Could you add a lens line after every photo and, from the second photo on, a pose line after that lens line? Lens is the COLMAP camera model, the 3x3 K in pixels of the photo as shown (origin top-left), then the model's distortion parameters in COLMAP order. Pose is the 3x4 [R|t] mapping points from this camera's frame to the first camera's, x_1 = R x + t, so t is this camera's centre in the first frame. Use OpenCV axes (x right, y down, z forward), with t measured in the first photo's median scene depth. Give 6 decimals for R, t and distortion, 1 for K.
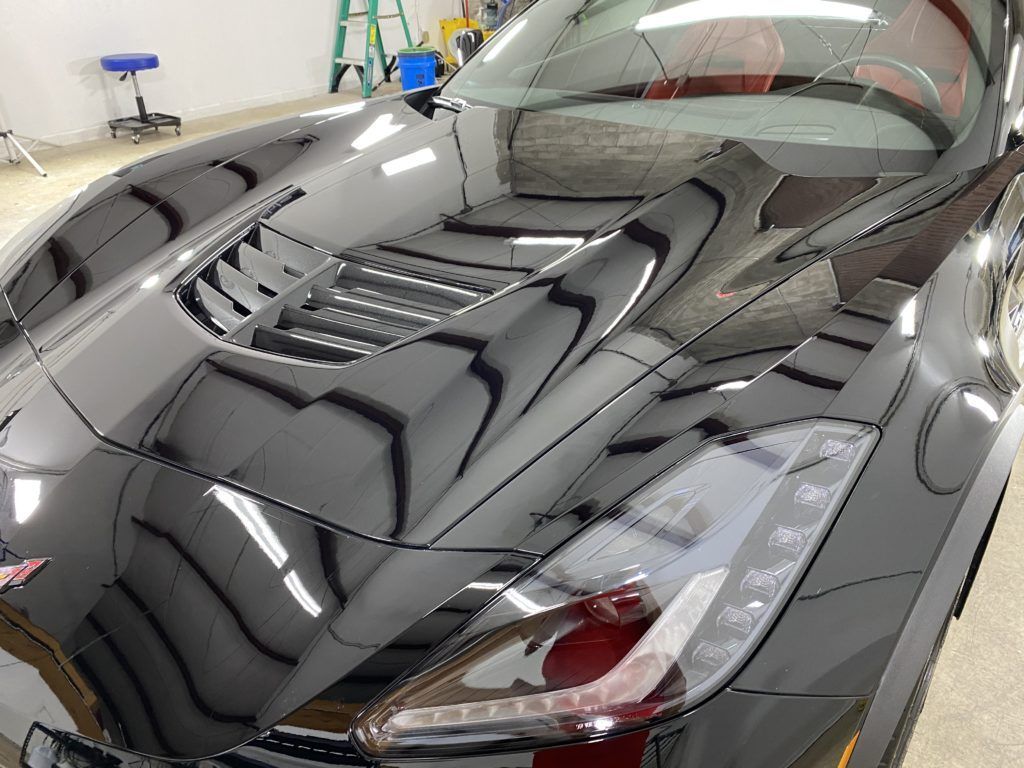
lens RADIAL K [[785.1, 0, 511.1], [0, 785.1, 384.0], [0, 0, 1]] dist [0.004715, -0.005891]
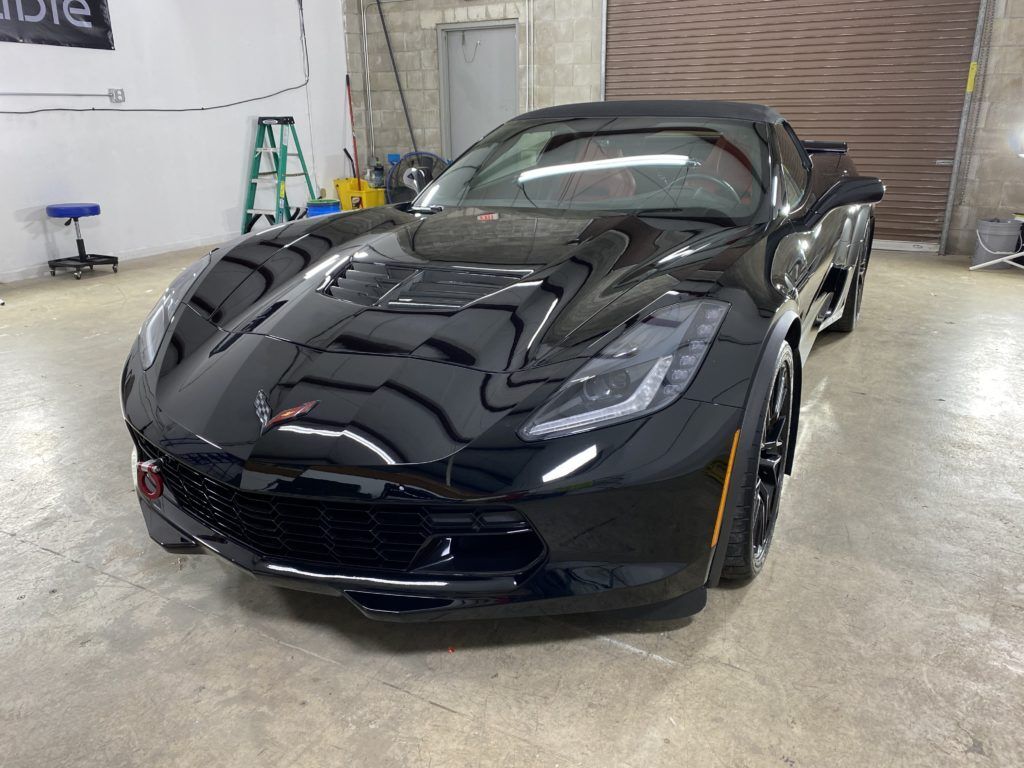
lens RADIAL K [[784.0, 0, 514.0], [0, 784.0, 385.3], [0, 0, 1]] dist [0.001795, 0.003001]
pose [[0.981632, -0.052974, 0.183283, -0.080100], [0.086951, 0.979326, -0.182645, 0.095480], [-0.169818, 0.195227, 0.965944, -0.144595]]
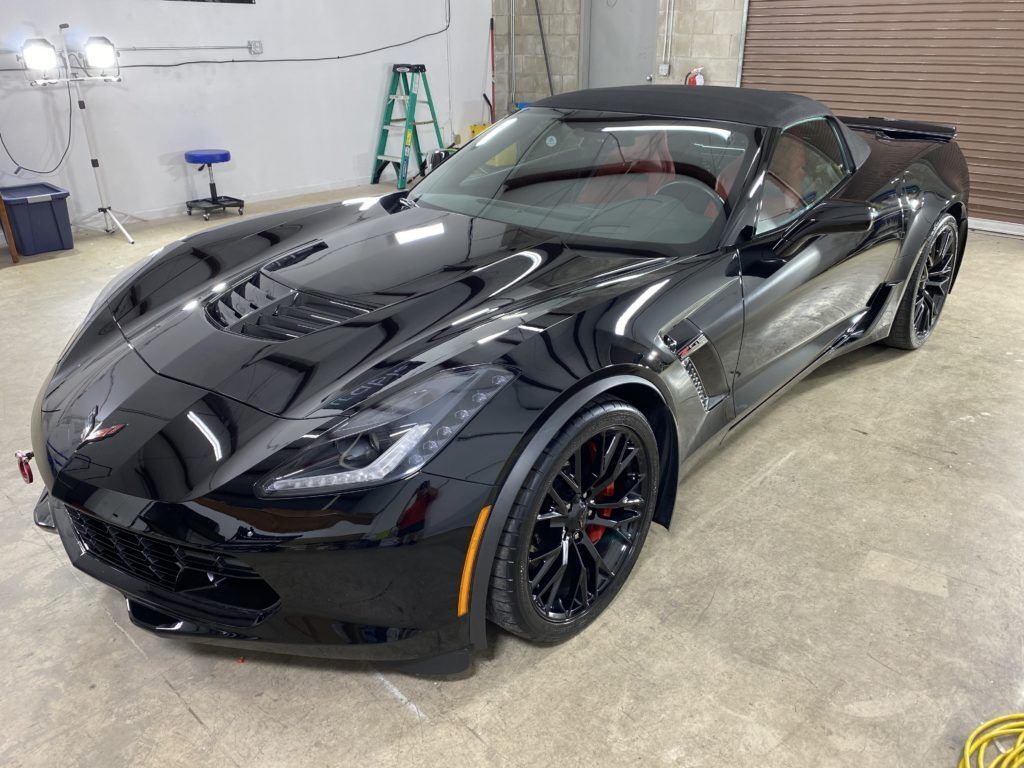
lens RADIAL K [[785.4, 0, 517.6], [0, 785.4, 382.5], [0, 0, 1]] dist [0.003692, -0.003214]
pose [[0.997248, 0.044027, -0.059648, 0.090090], [-0.049976, 0.993505, -0.102224, 0.046278], [0.054760, 0.104924, 0.992971, -0.162930]]
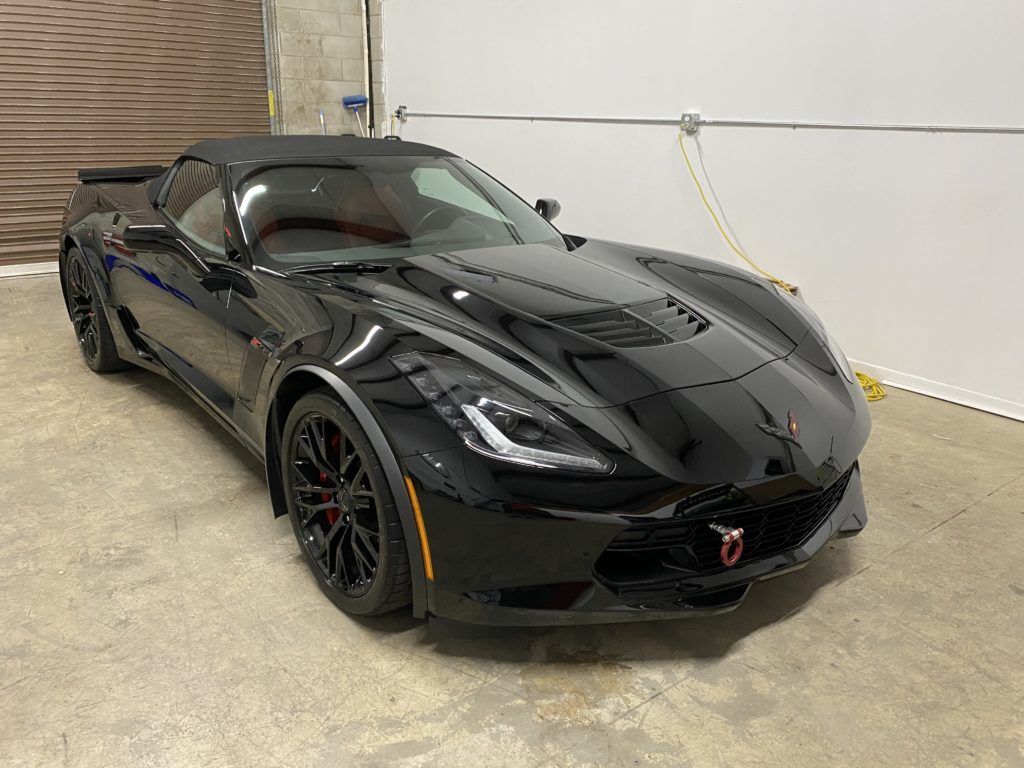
lens RADIAL K [[787.7, 0, 520.8], [0, 787.7, 386.8], [0, 0, 1]] dist [0.002233, -0.002888]
pose [[0.214119, -0.289172, 0.933023, -0.487937], [0.463901, 0.870689, 0.163393, -0.095888], [-0.859621, 0.397845, 0.320579, 0.154403]]
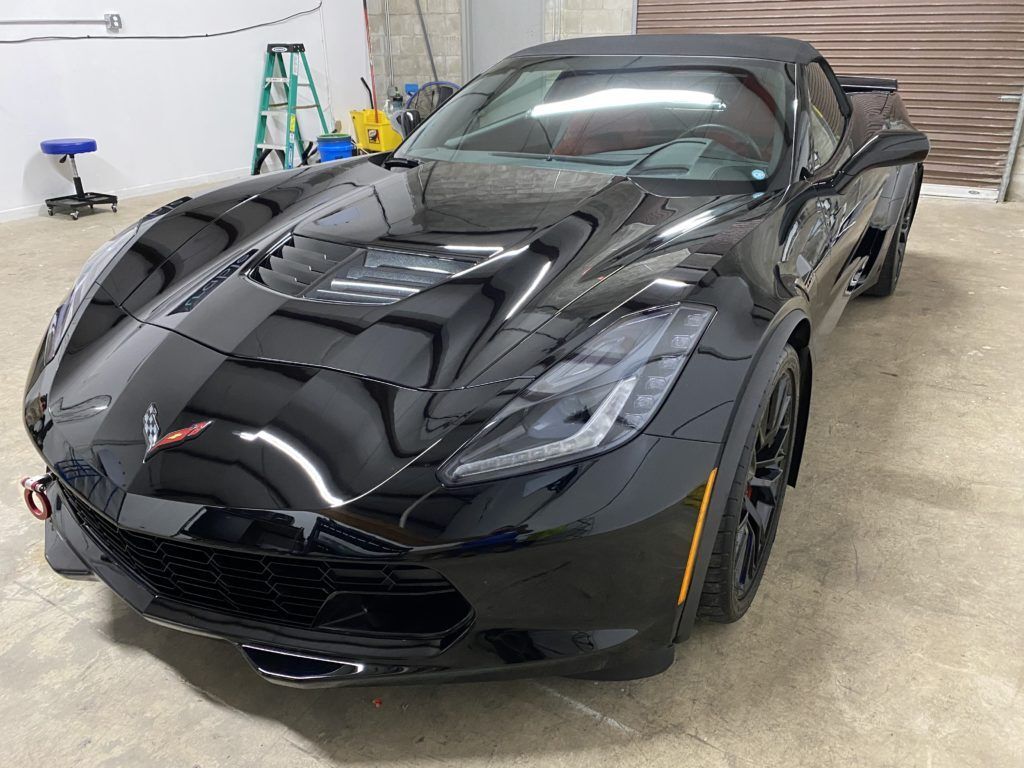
lens RADIAL K [[783.0, 0, 515.7], [0, 783.0, 382.4], [0, 0, 1]] dist [0.008232, -0.008755]
pose [[0.990117, -0.046716, 0.132234, -0.033475], [0.060471, 0.992946, -0.101987, 0.058044], [-0.126537, 0.108975, 0.985958, -0.102239]]
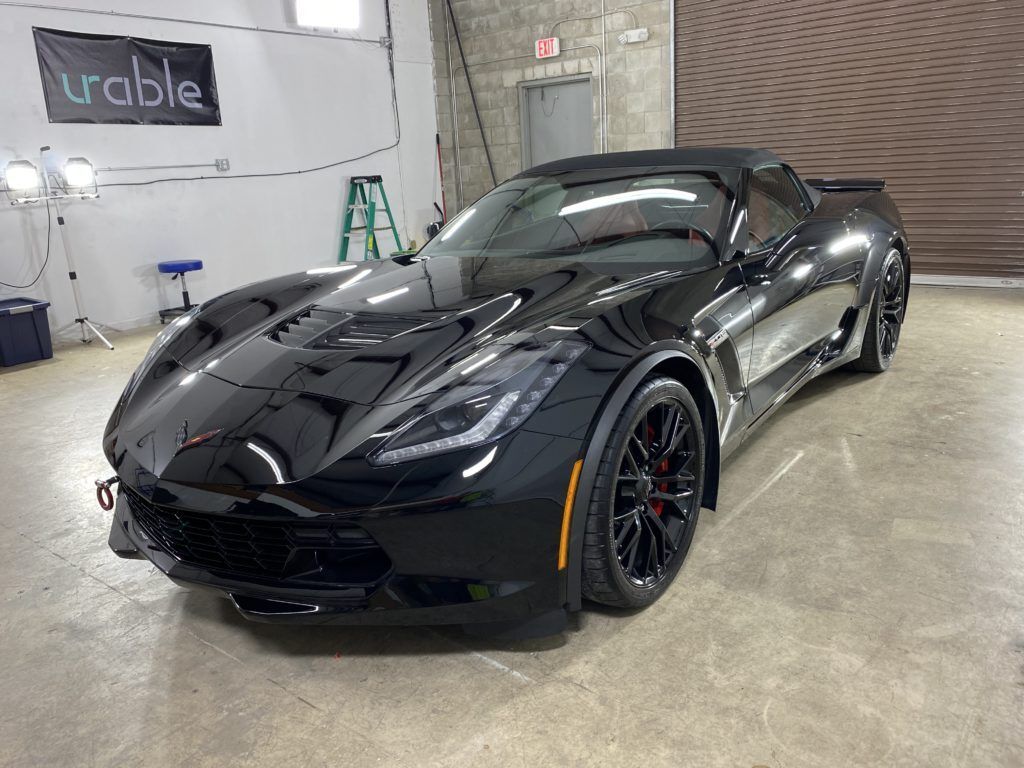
lens RADIAL K [[785.1, 0, 511.1], [0, 785.1, 384.0], [0, 0, 1]] dist [0.004715, -0.005891]
pose [[0.999119, -0.040400, 0.011325, 0.030601], [0.041947, 0.967631, -0.248860, 0.113889], [-0.000905, 0.249116, 0.968473, -0.187390]]
